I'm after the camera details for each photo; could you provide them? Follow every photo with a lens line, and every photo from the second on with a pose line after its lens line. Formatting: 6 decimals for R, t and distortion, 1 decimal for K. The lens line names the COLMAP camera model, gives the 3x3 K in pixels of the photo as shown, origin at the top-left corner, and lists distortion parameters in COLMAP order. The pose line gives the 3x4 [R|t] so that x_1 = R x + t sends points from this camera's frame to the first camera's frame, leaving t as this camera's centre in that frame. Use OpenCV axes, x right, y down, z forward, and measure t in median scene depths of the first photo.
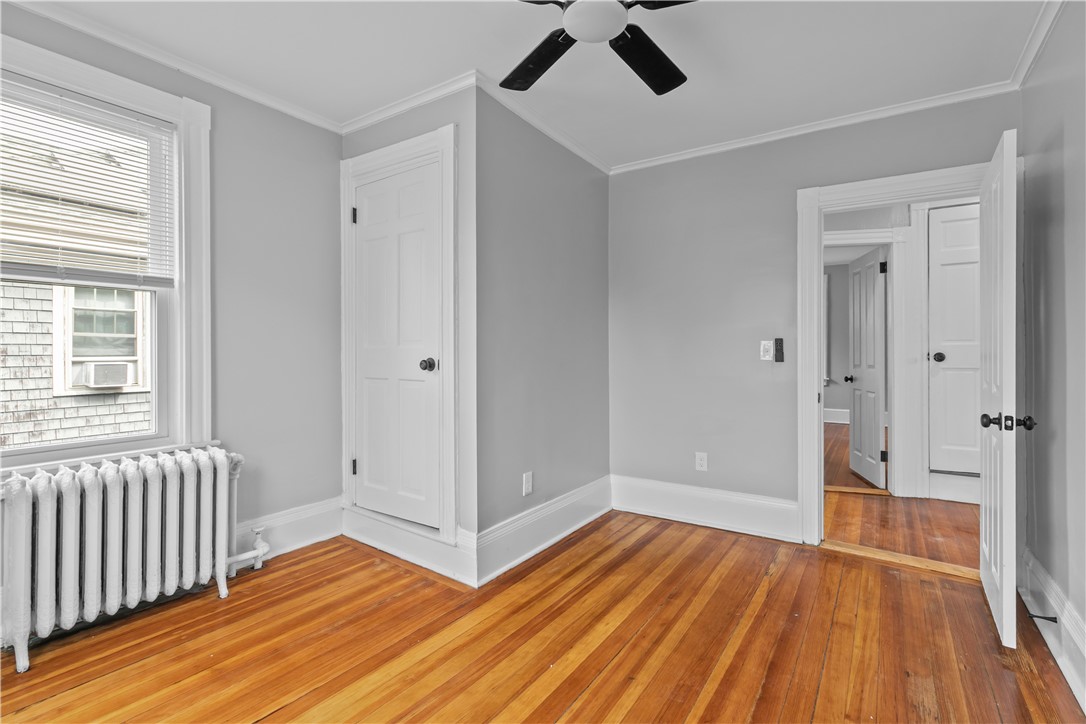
lens RADIAL K [[490.3, 0, 547.8], [0, 490.3, 353.6], [0, 0, 1]] dist [-0.000612, -0.000185]
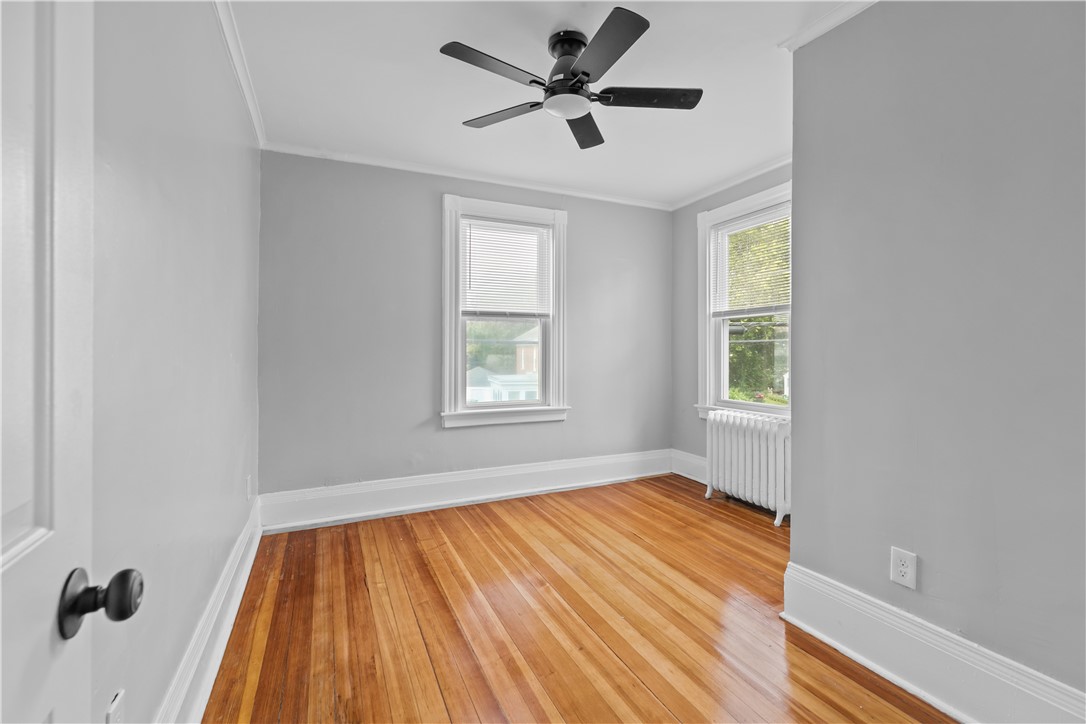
lens RADIAL K [[490.3, 0, 547.8], [0, 490.3, 353.6], [0, 0, 1]] dist [-0.000612, -0.000185]
pose [[-0.510067, 0.002422, -0.860131, 1.024797], [-0.011998, 0.999879, 0.009930, -0.006520], [0.860051, 0.015385, -0.509976, 1.322611]]
